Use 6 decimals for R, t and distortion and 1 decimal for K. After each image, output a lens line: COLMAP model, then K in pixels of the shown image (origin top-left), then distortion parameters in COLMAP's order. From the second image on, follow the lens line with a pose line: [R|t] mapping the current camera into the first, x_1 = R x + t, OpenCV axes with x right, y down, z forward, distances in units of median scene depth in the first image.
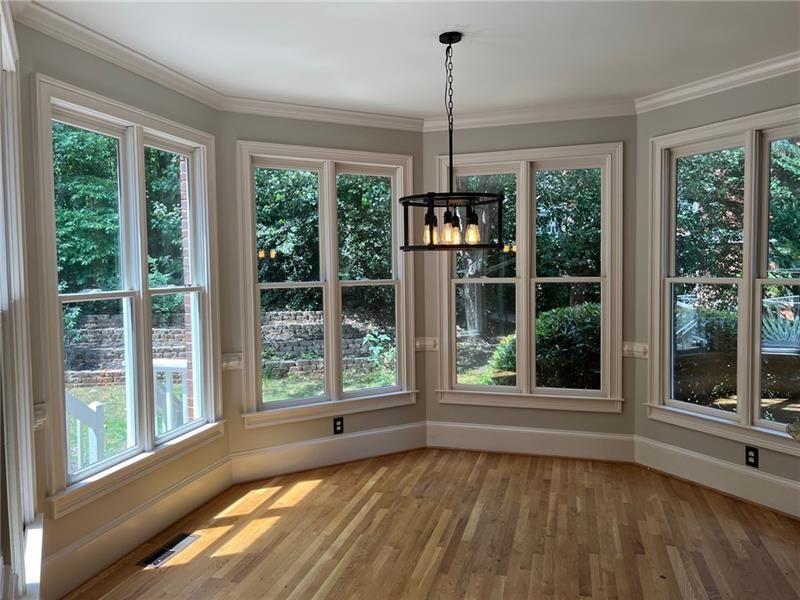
lens RADIAL K [[602.7, 0, 400.0], [0, 602.7, 300.0], [0, 0, 1]] dist [0.103759, -0.174853]
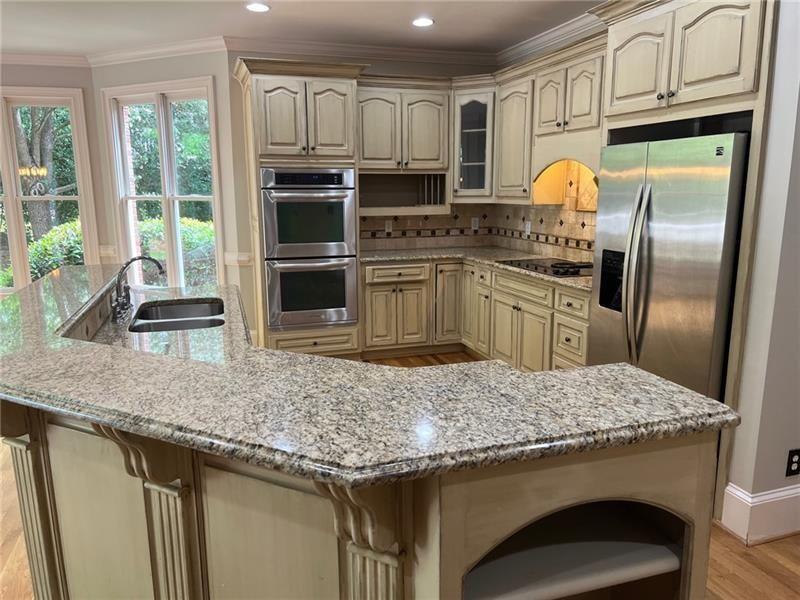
lens RADIAL K [[606.7, 0, 400.0], [0, 606.7, 300.0], [0, 0, 1]] dist [0.102110, -0.131707]
pose [[0.841761, -0.090720, 0.532173, 0.229062], [0.024766, 0.991231, 0.129802, 0.033998], [-0.539282, -0.096082, 0.836626, -0.568318]]
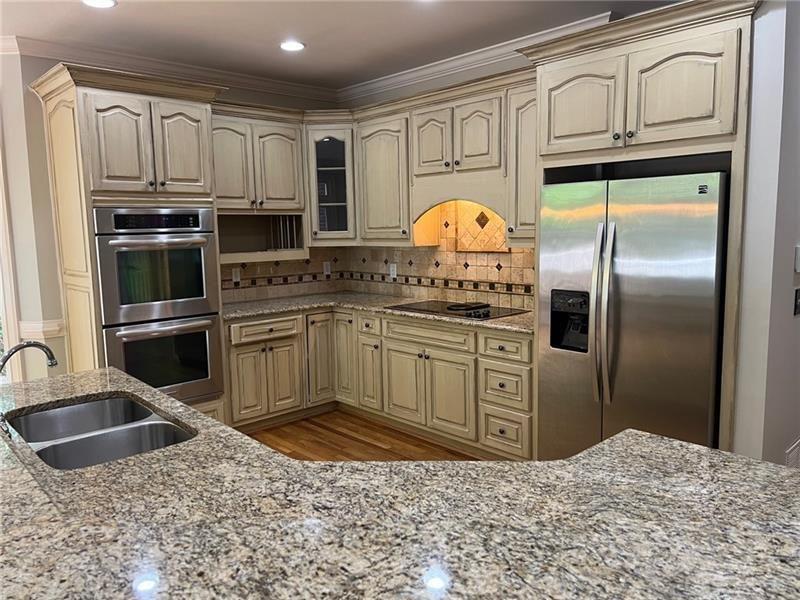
lens RADIAL K [[602.7, 0, 400.0], [0, 602.7, 300.0], [0, 0, 1]] dist [0.103759, -0.174853]
pose [[0.533227, -0.101666, 0.839841, 0.124182], [0.061289, 0.994786, 0.081510, 0.016406], [-0.843749, 0.008010, 0.536678, -0.261123]]
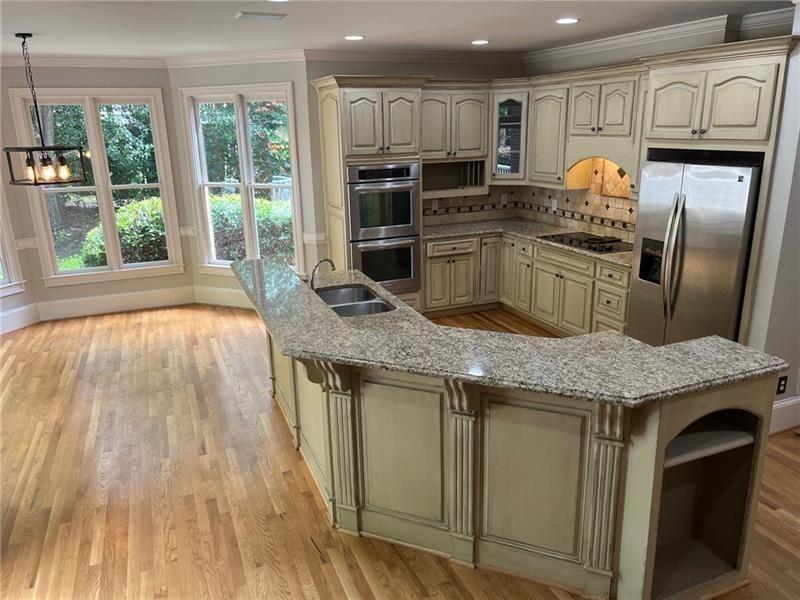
lens RADIAL K [[606.7, 0, 400.0], [0, 606.7, 300.0], [0, 0, 1]] dist [0.102110, -0.131707]
pose [[0.794497, -0.172087, 0.582375, -0.140384], [0.044812, 0.973008, 0.226381, -0.088640], [-0.605613, -0.153761, 0.780763, -0.647217]]
